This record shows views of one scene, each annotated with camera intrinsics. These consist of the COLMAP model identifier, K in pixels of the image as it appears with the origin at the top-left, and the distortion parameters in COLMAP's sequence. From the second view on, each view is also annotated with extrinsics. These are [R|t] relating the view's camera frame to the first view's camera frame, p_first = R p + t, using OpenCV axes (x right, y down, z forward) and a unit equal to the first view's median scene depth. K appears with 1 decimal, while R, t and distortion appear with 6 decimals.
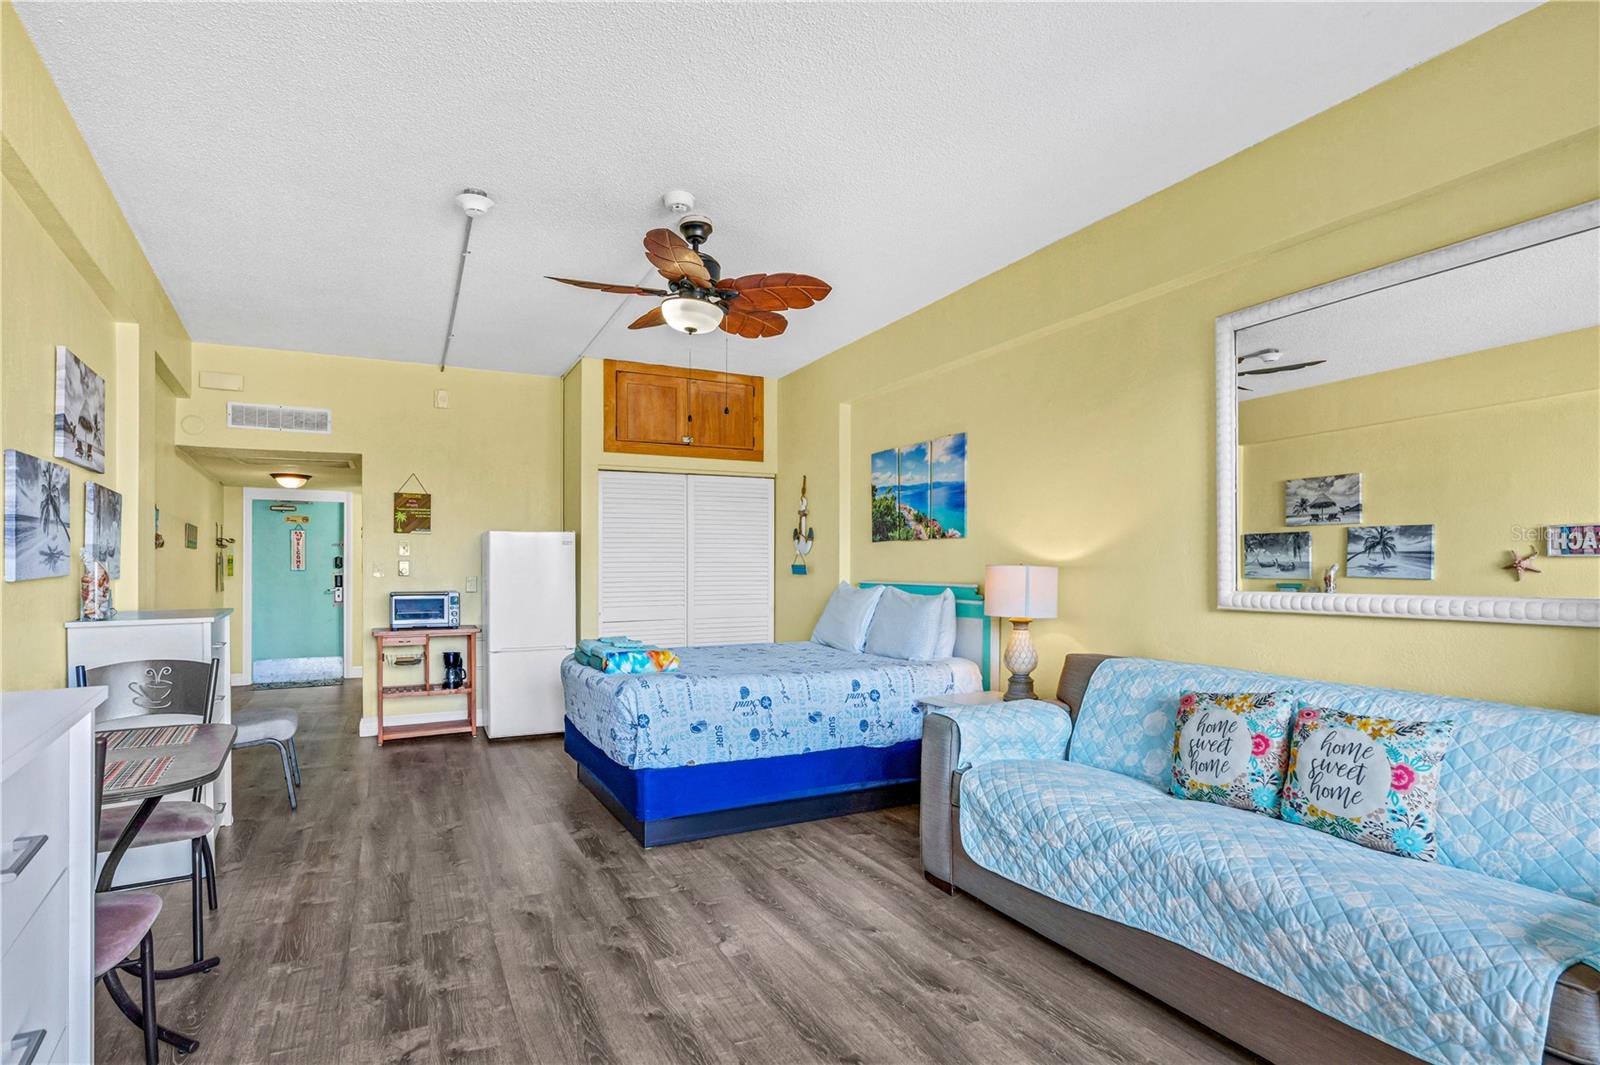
lens RADIAL K [[757.5, 0, 729.1], [0, 757.5, 560.7], [0, 0, 1]] dist [-0.010348, 0.000088]
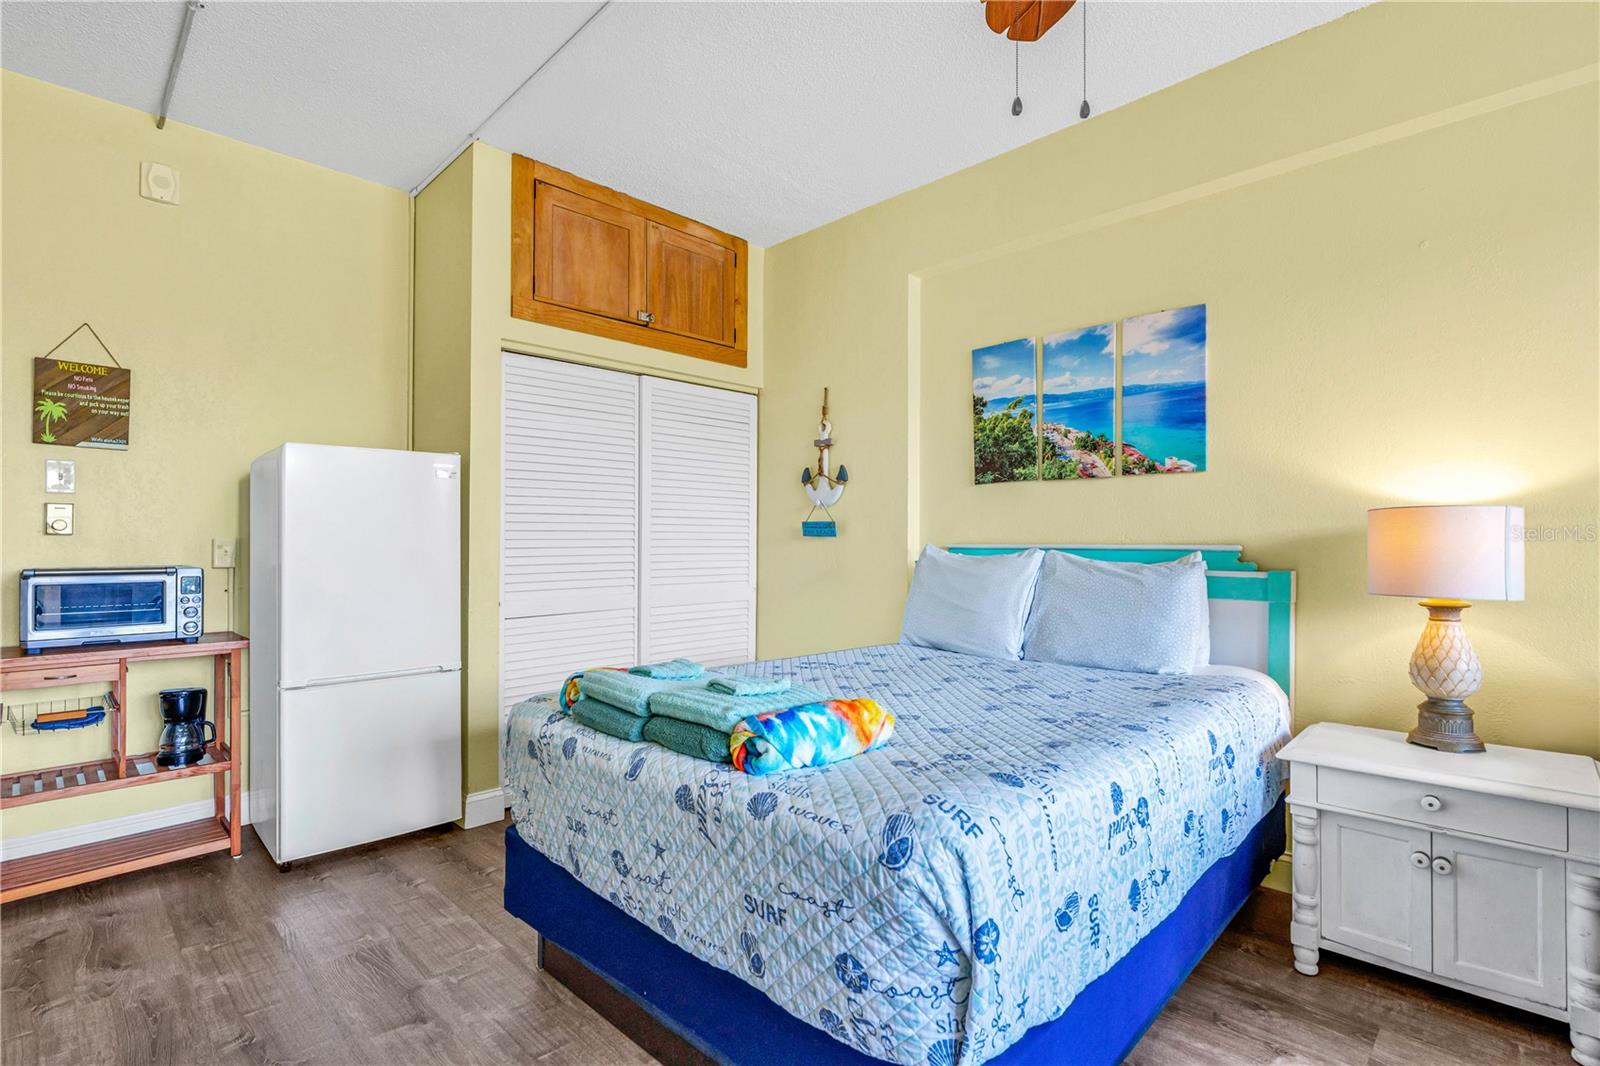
lens RADIAL K [[758.3, 0, 782.2], [0, 758.3, 534.8], [0, 0, 1]] dist [-0.005965, 0.001061]
pose [[0.934819, 0.006014, 0.355074, -0.209274], [-0.005112, 0.999981, -0.003480, 0.023225], [-0.355088, 0.001438, 0.934832, 0.475761]]
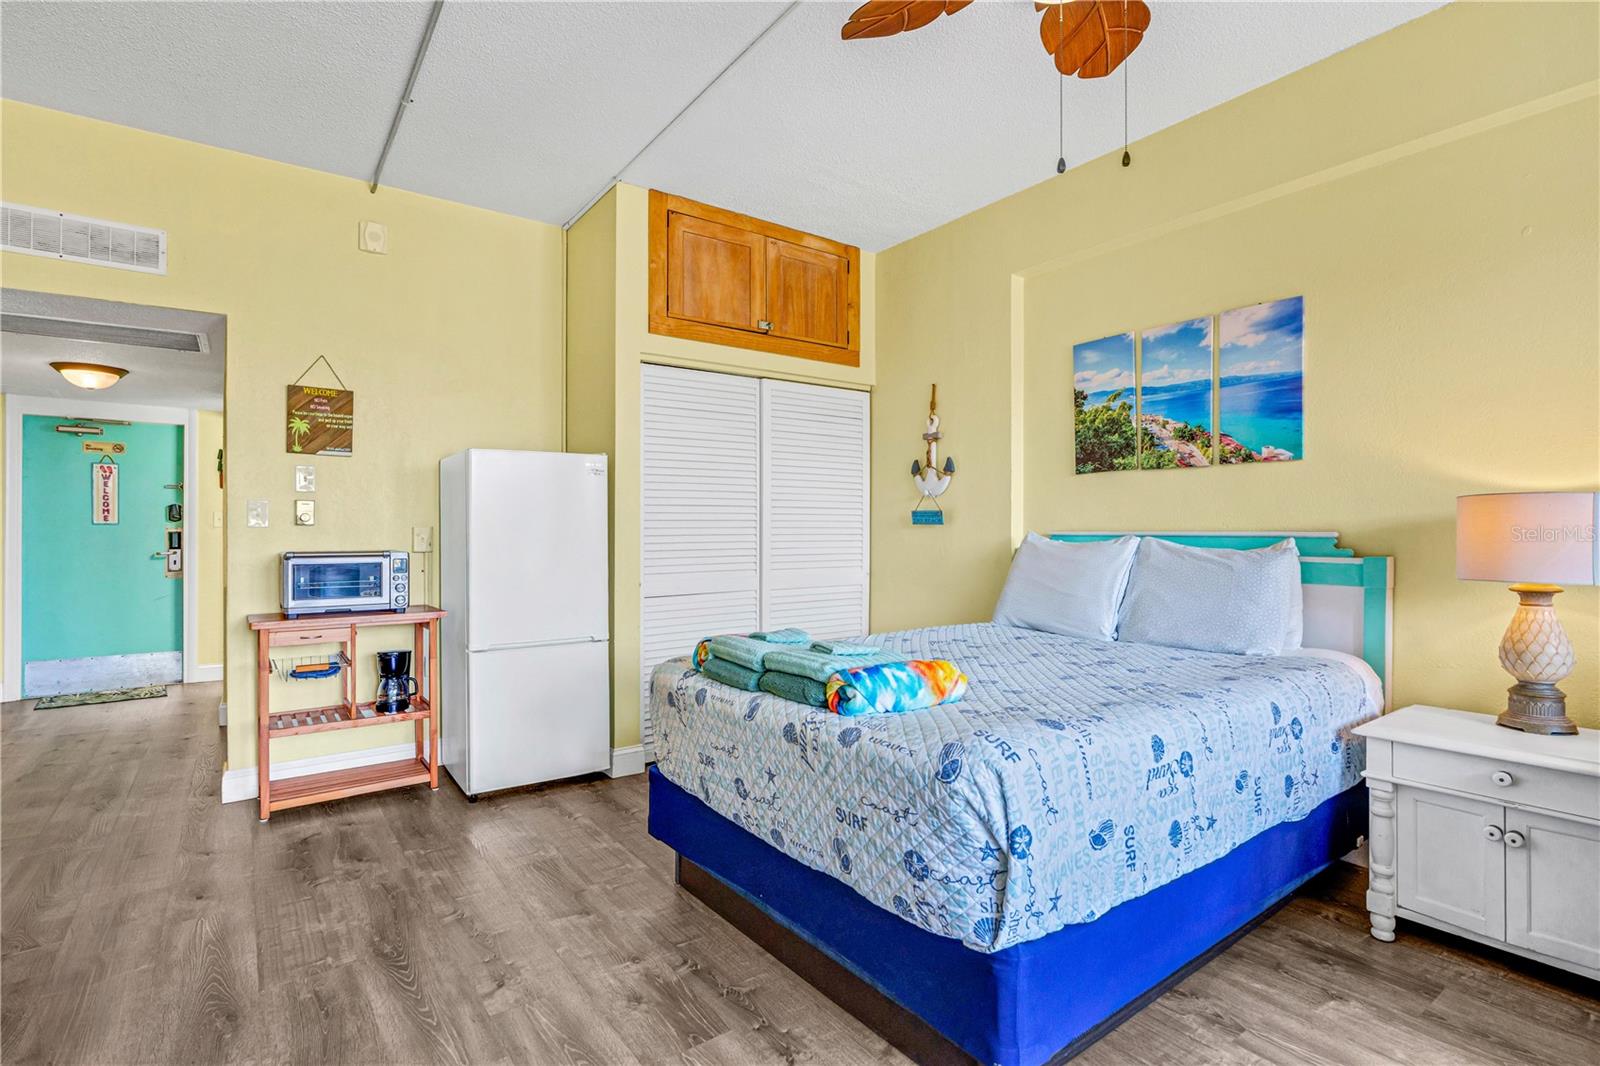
lens RADIAL K [[767.2, 0, 785.1], [0, 767.2, 526.9], [0, 0, 1]] dist [-0.007267, 0.000521]
pose [[0.979575, 0.001813, 0.201073, -0.217184], [-0.002167, 0.999996, 0.001537, 0.023525], [-0.201070, -0.001942, 0.979575, 0.401028]]
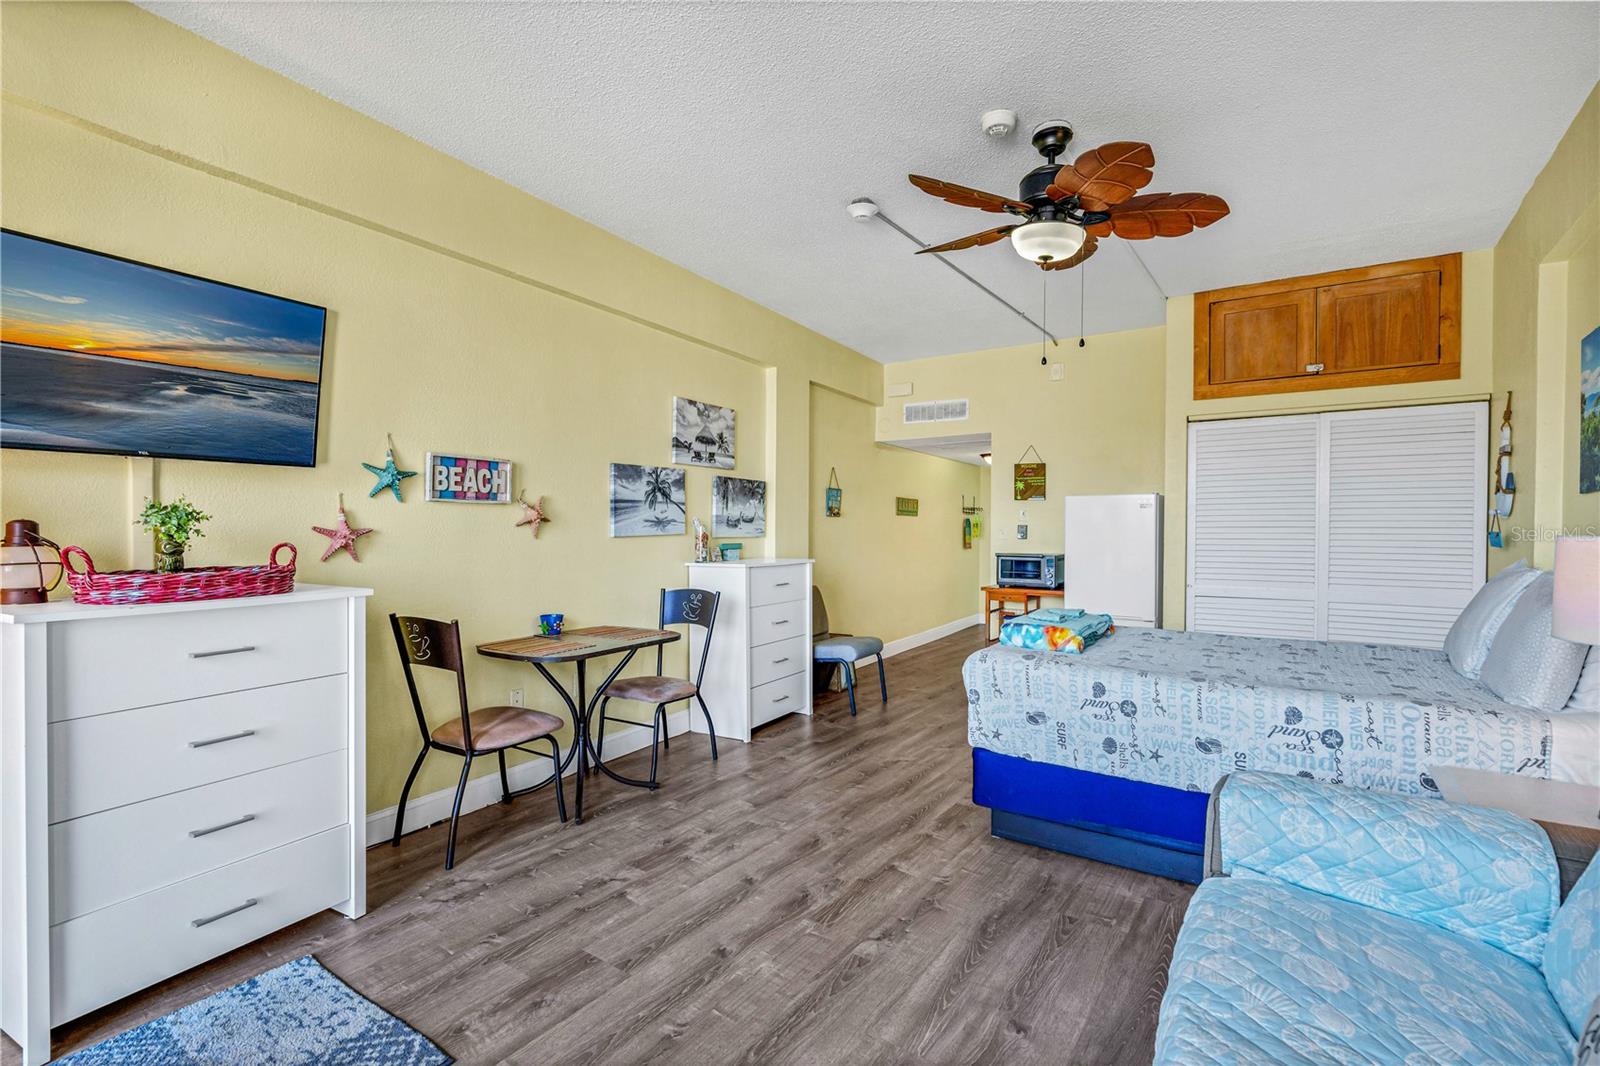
lens RADIAL K [[707.8, 0, 835.3], [0, 707.8, 531.5], [0, 0, 1]] dist [-0.011423, 0.000121]
pose [[0.542453, 0.007996, -0.840048, 0.348502], [-0.000111, 0.999955, 0.009446, -0.000620], [0.840086, -0.005031, 0.542430, 0.252335]]
